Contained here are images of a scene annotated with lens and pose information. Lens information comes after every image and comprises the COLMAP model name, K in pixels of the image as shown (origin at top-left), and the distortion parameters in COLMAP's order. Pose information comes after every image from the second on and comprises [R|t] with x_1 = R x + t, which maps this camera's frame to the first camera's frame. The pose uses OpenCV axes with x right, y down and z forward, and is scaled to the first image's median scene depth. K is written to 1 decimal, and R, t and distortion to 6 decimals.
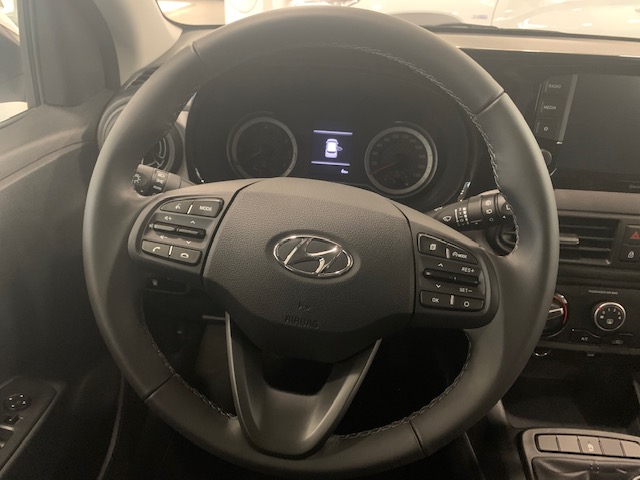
lens RADIAL K [[487.9, 0, 320.0], [0, 487.9, 240.0], [0, 0, 1]] dist [0.035345, -0.074169]
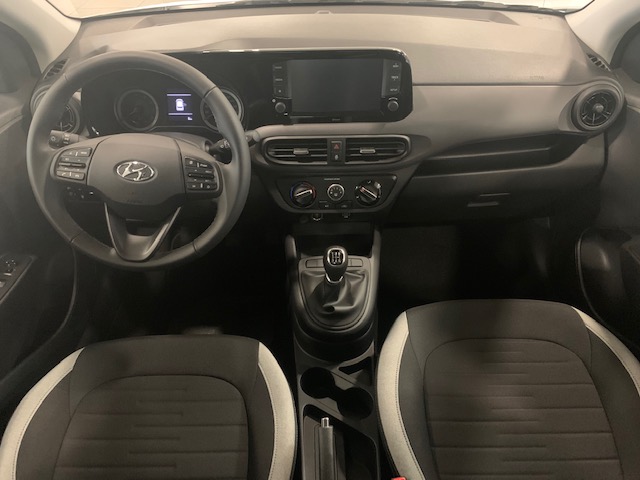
lens RADIAL K [[469.5, 0, 317.2], [0, 469.5, 240.0], [0, 0, 1]] dist [0.039396, -0.078657]
pose [[0.994407, -0.092843, 0.050344, 0.450016], [0.083020, 0.981804, 0.170790, 0.028601], [-0.065284, -0.165655, 0.984021, -0.810788]]
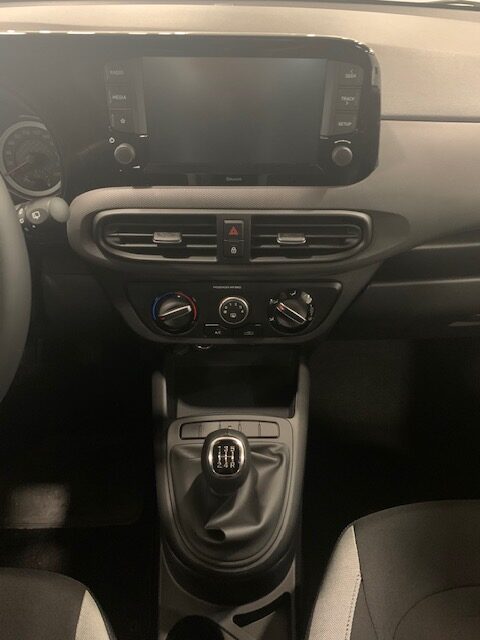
lens RADIAL K [[487.9, 0, 240.0], [0, 487.9, 320.0], [0, 0, 1]] dist [0.035345, -0.074169]
pose [[0.994989, -0.078643, 0.061743, 0.583285], [0.065041, 0.978106, 0.197682, -0.026867], [-0.075938, -0.192676, 0.978320, -0.001879]]
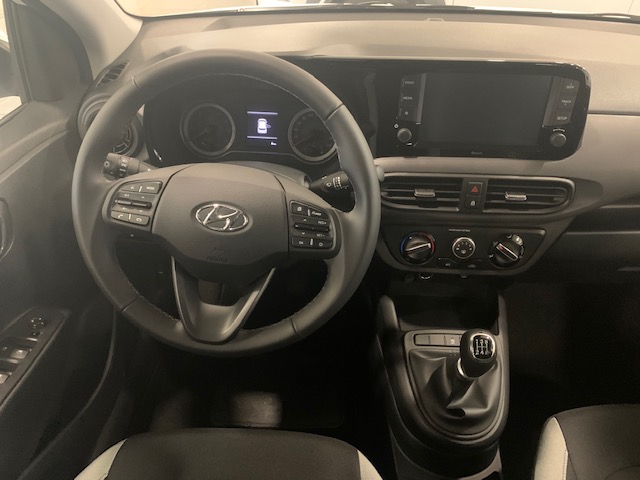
lens RADIAL K [[478.6, 0, 318.8], [0, 478.6, 238.0], [0, 0, 1]] dist [0.036452, -0.079887]
pose [[0.999266, -0.037668, 0.006903, 0.191502], [0.036619, 0.992618, 0.115625, -0.045738], [-0.011208, -0.115287, 0.993269, -0.356201]]
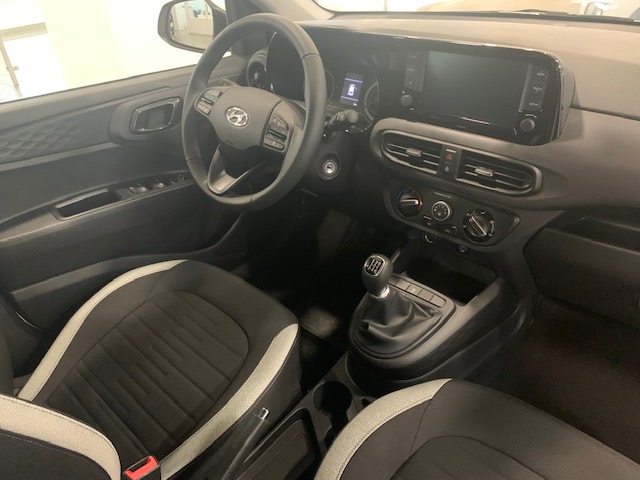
lens RADIAL K [[478.6, 0, 318.8], [0, 478.6, 238.0], [0, 0, 1]] dist [0.036452, -0.079887]
pose [[0.786569, 0.272022, -0.554358, 1.246527], [-0.238977, 0.961886, 0.132914, 0.138807], [0.569385, 0.027933, 0.821596, -0.510852]]
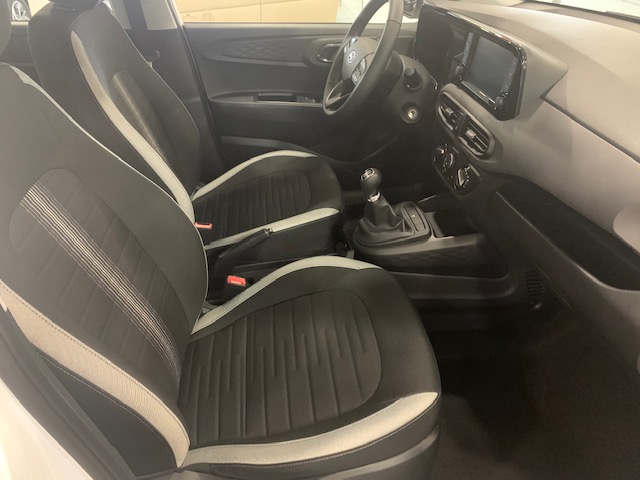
lens RADIAL K [[478.6, 0, 318.8], [0, 478.6, 238.0], [0, 0, 1]] dist [0.036452, -0.079887]
pose [[0.196824, 0.518687, -0.832000, 2.445042], [-0.465369, 0.796338, 0.386363, -0.110952], [0.862955, 0.311142, 0.398119, -0.137386]]
